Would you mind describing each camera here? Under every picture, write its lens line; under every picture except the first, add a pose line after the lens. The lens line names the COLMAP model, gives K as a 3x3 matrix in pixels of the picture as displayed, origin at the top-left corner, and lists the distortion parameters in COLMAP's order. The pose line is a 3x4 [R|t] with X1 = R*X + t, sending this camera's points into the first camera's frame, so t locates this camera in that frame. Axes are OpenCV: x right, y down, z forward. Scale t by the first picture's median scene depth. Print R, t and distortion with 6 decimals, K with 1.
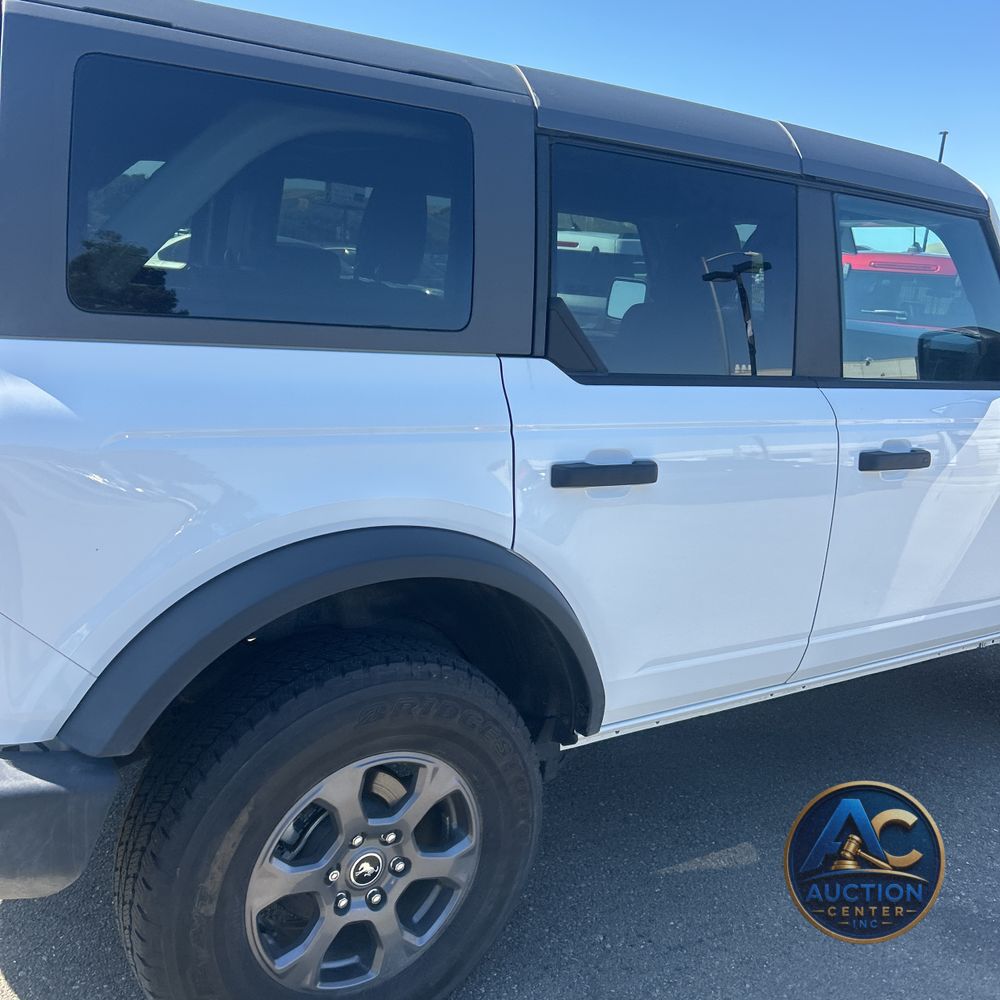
lens RADIAL K [[972.8, 0, 501.1], [0, 972.8, 513.1], [0, 0, 1]] dist [0.076324, -0.104862]
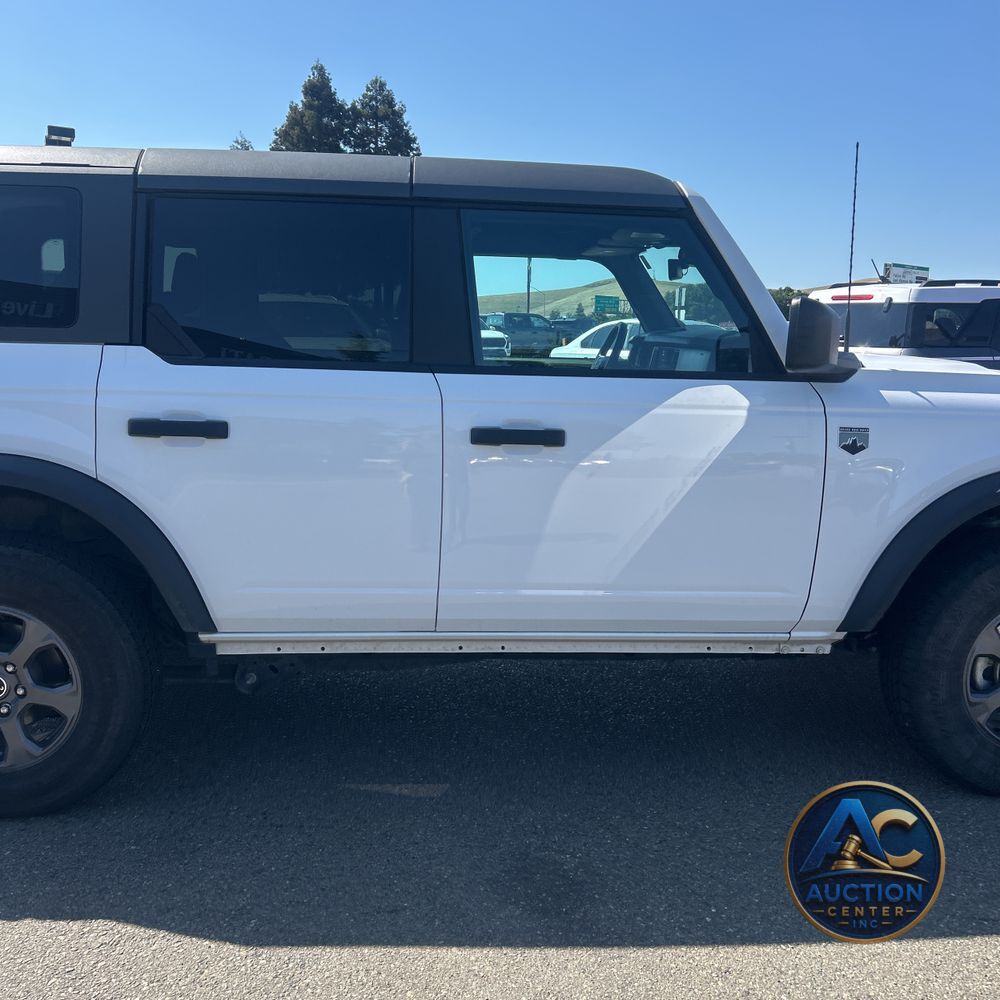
lens RADIAL K [[991.8, 0, 517.6], [0, 991.8, 520.6], [0, 0, 1]] dist [0.085133, -0.114827]
pose [[0.871986, 0.026865, -0.488793, 1.228351], [-0.069292, 0.995213, -0.068915, 0.153760], [0.484601, 0.093962, 0.869674, 0.029957]]
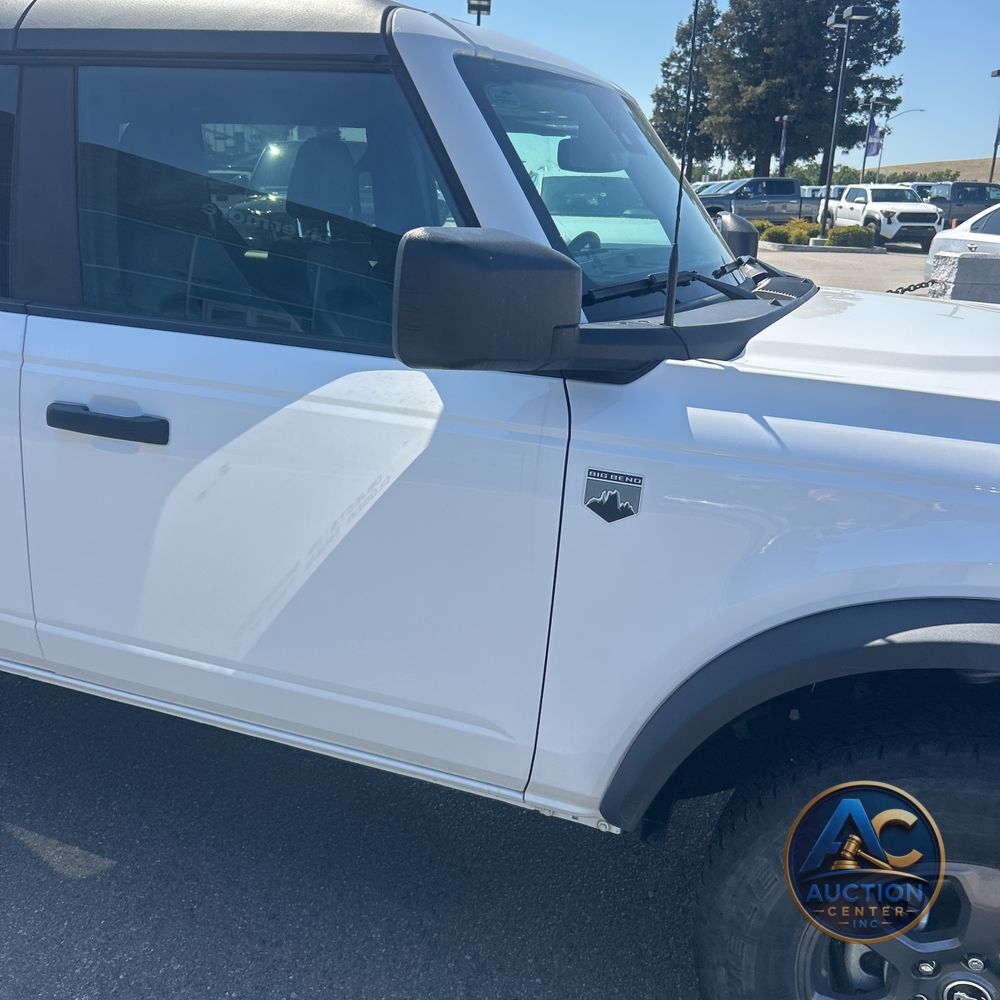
lens RADIAL K [[1009.9, 0, 500.0], [0, 1009.9, 500.0], [0, 0, 1]] dist [0.069743, -0.060280]
pose [[0.580108, 0.183311, -0.793644, 1.528630], [-0.190278, 0.977887, 0.086784, -0.154411], [0.792003, 0.100669, 0.602160, 1.000066]]
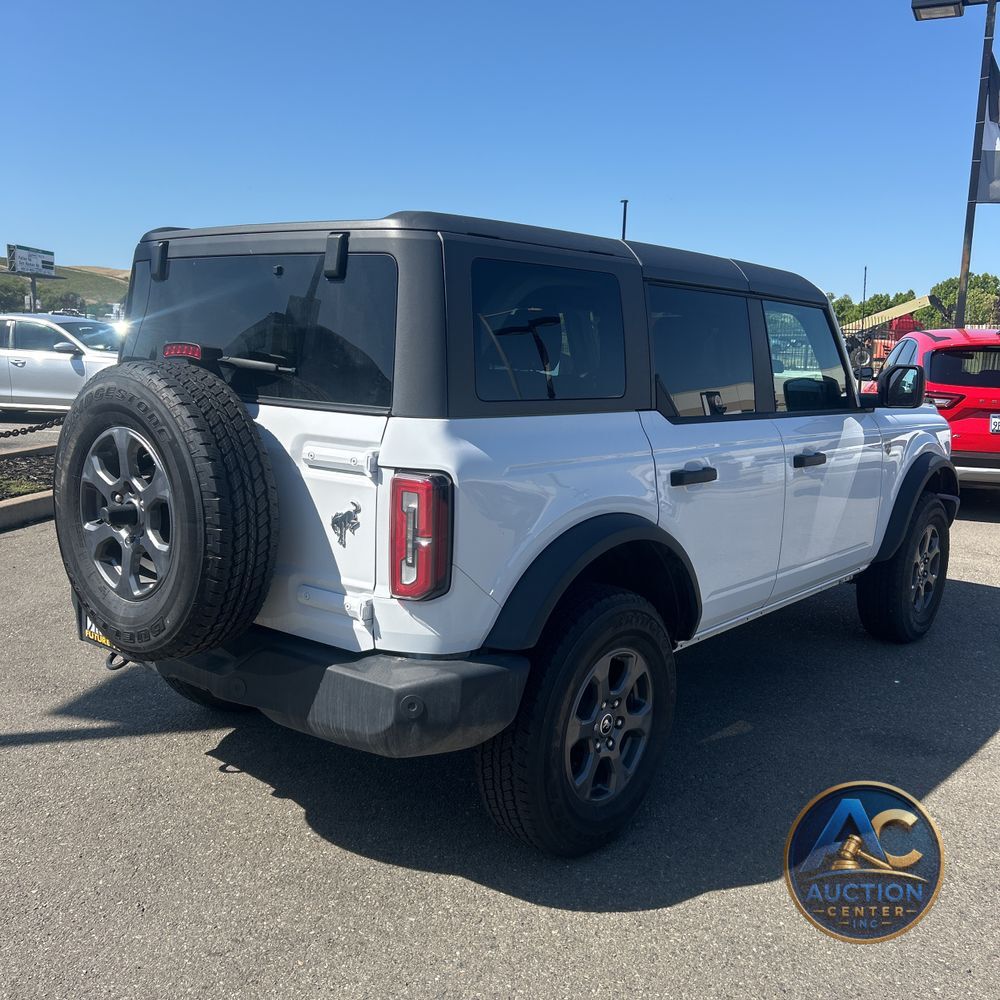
lens RADIAL K [[972.8, 0, 501.1], [0, 972.8, 513.1], [0, 0, 1]] dist [0.076324, -0.104862]
pose [[0.956996, -0.094942, 0.274126, -0.684915], [0.110189, 0.993076, -0.040732, 0.055233], [-0.268361, 0.069186, 0.960831, -0.523303]]
